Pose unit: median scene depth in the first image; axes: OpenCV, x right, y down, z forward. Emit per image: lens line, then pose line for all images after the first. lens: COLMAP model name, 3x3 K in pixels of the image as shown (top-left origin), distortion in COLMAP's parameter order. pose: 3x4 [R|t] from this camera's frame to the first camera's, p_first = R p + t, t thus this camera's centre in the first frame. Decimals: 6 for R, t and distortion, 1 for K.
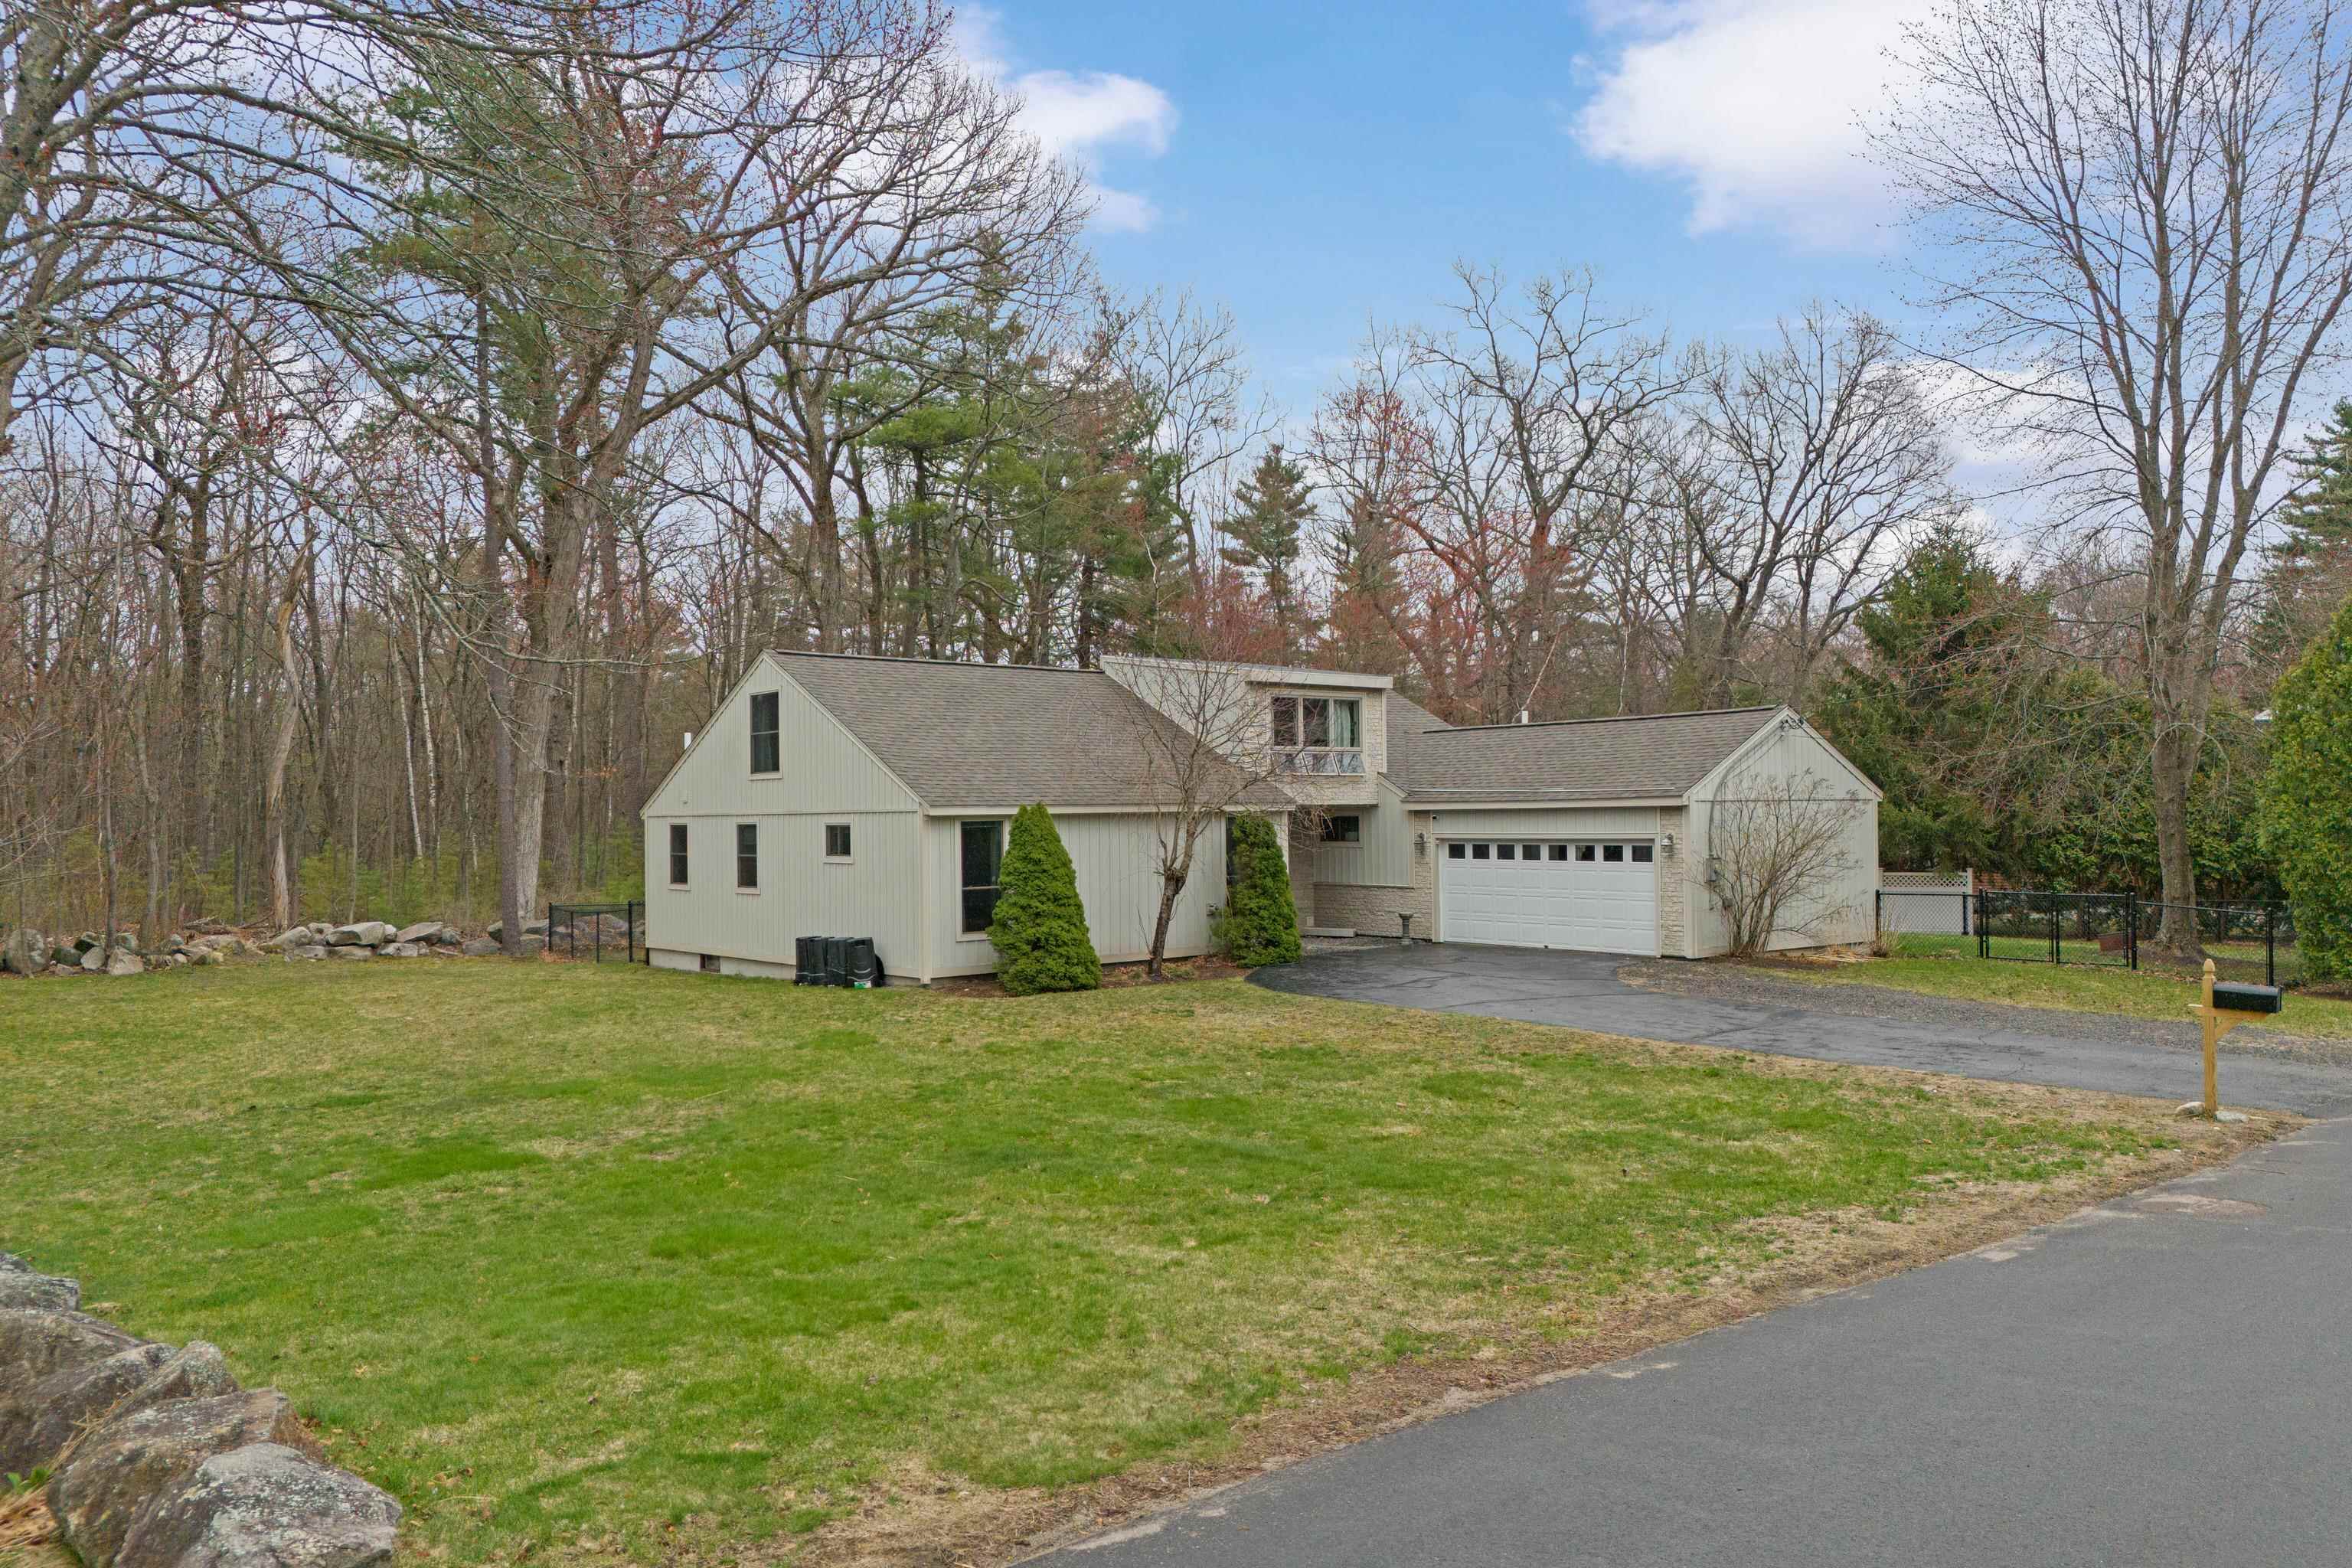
lens RADIAL K [[1767.8, 0, 1166.4], [0, 1767.8, 784.7], [0, 0, 1]] dist [0.102680, -0.119095]
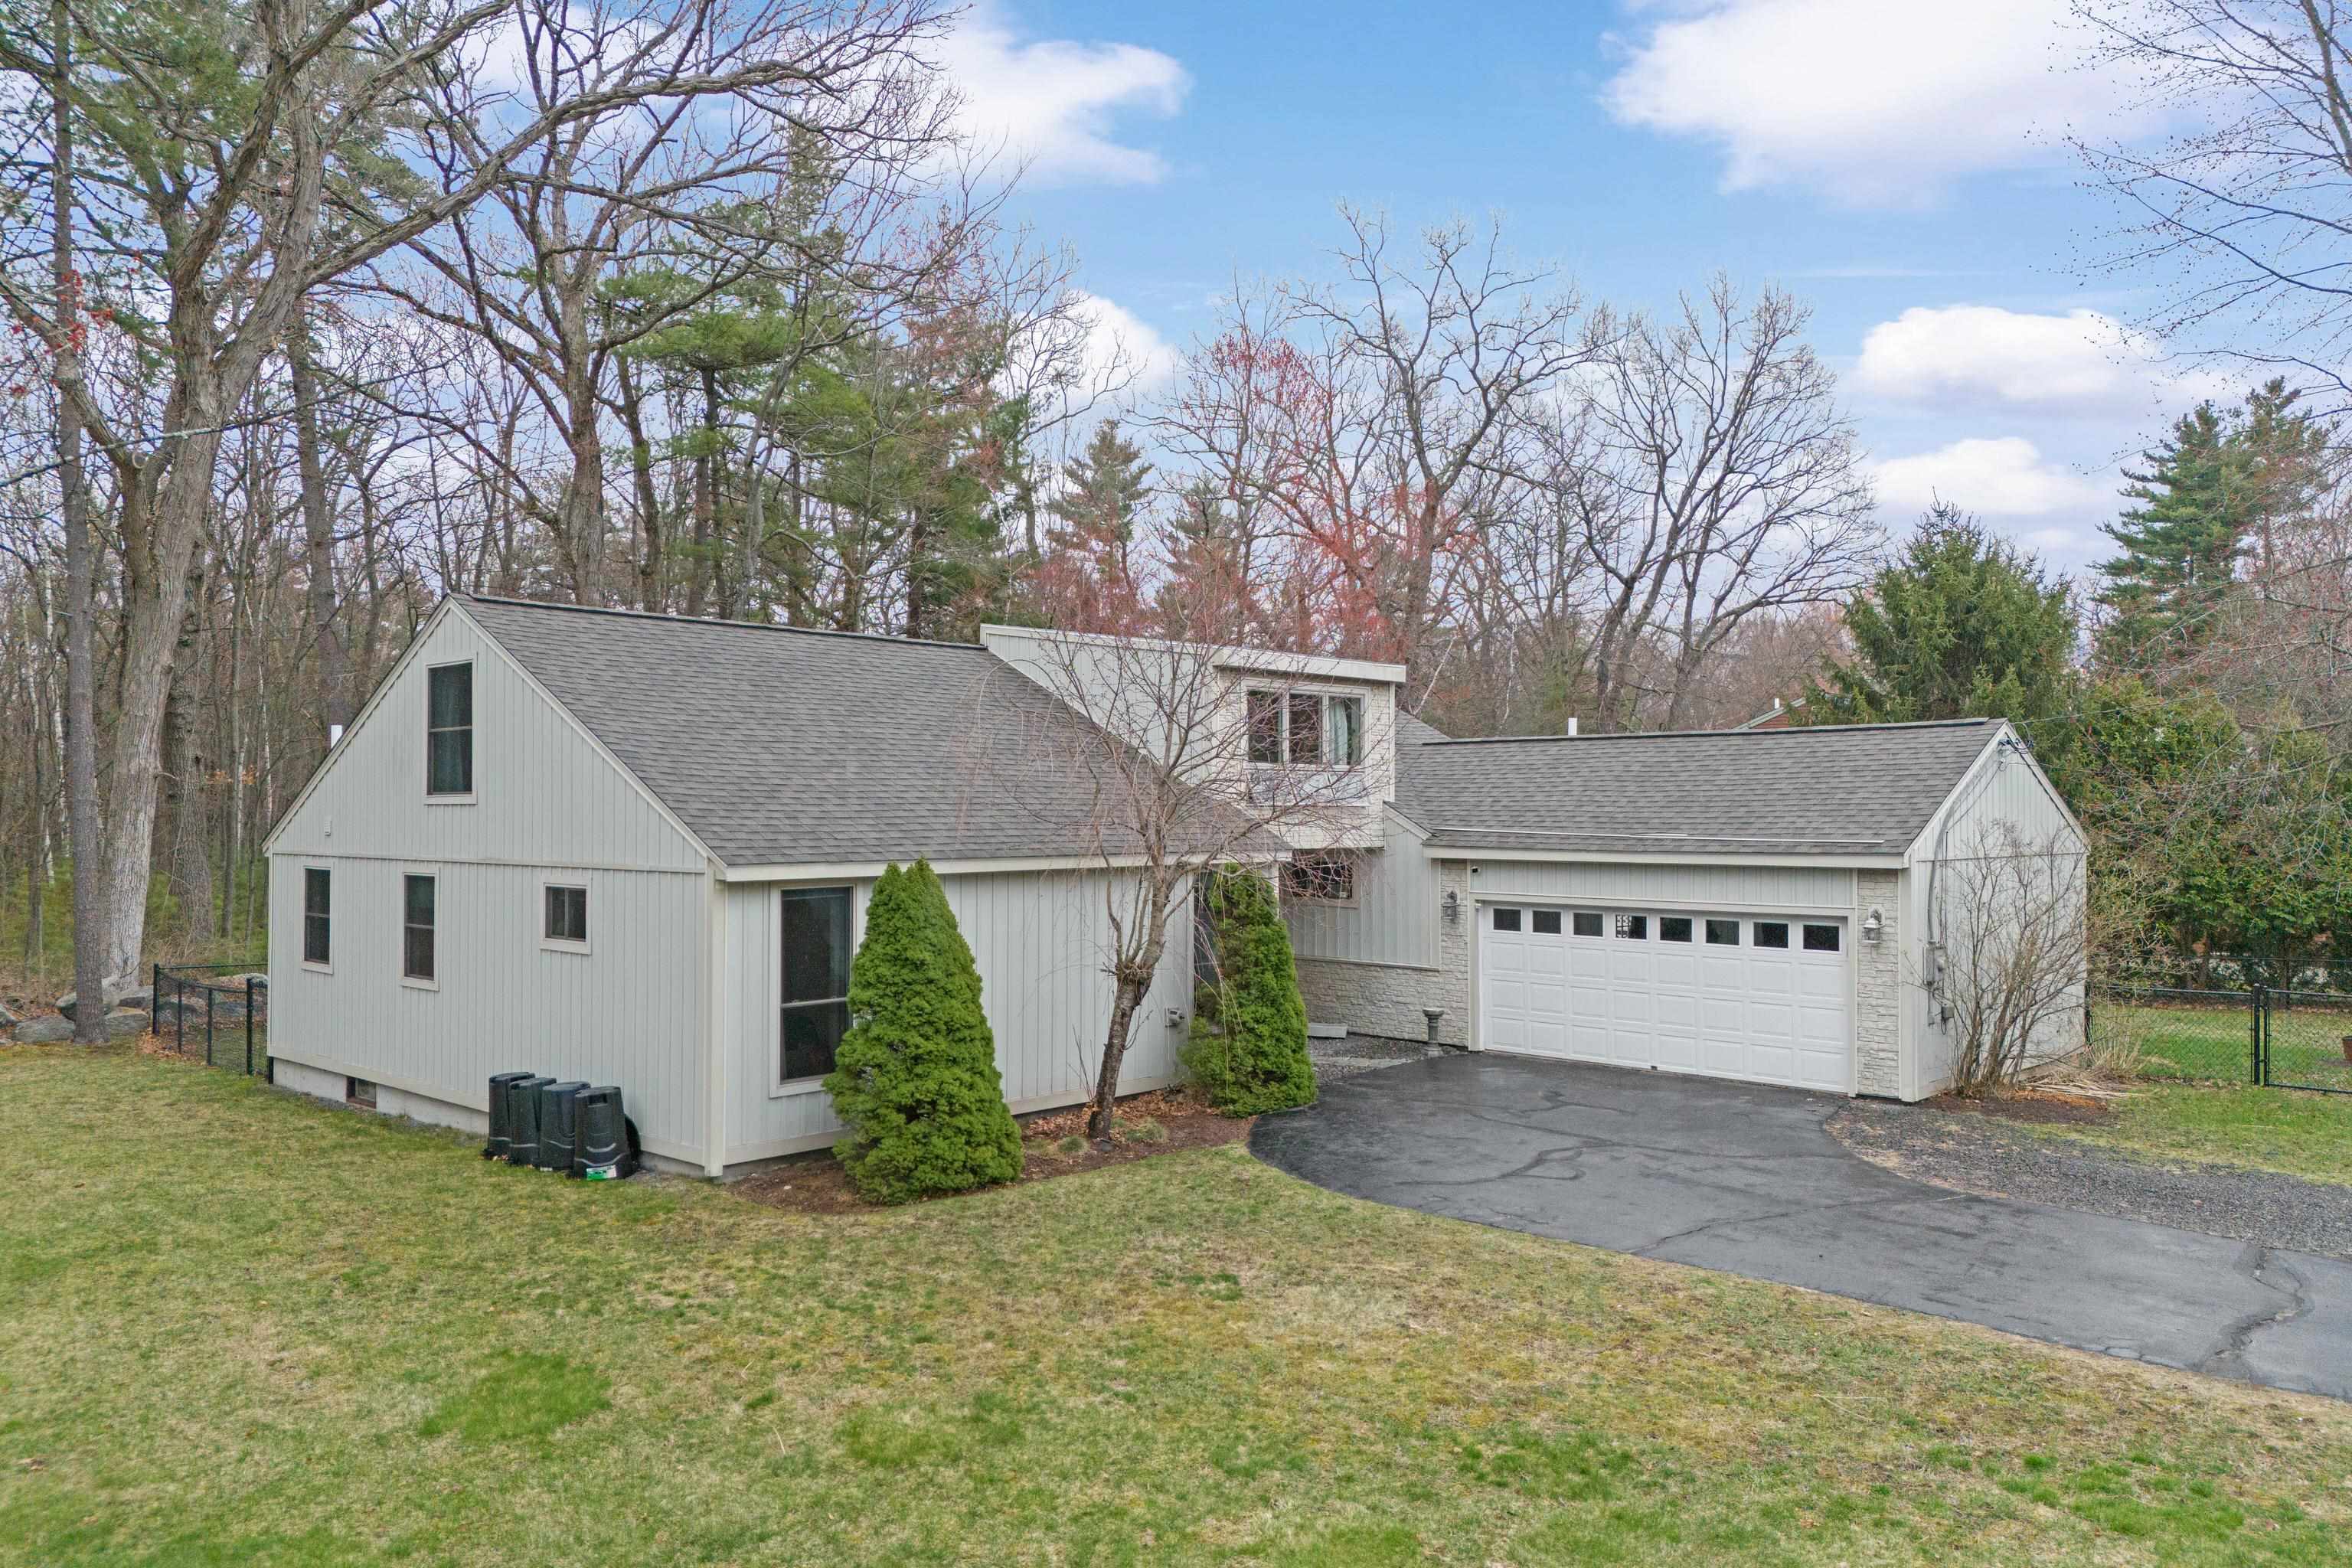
lens RADIAL K [[1741.5, 0, 1176.0], [0, 1741.5, 784.0], [0, 0, 1]] dist [0.090838, -0.097857]
pose [[0.992040, 0.015479, 0.124967, -0.048278], [-0.015725, 0.999876, 0.000983, -0.013544], [-0.124936, -0.002940, 0.992160, 0.332518]]
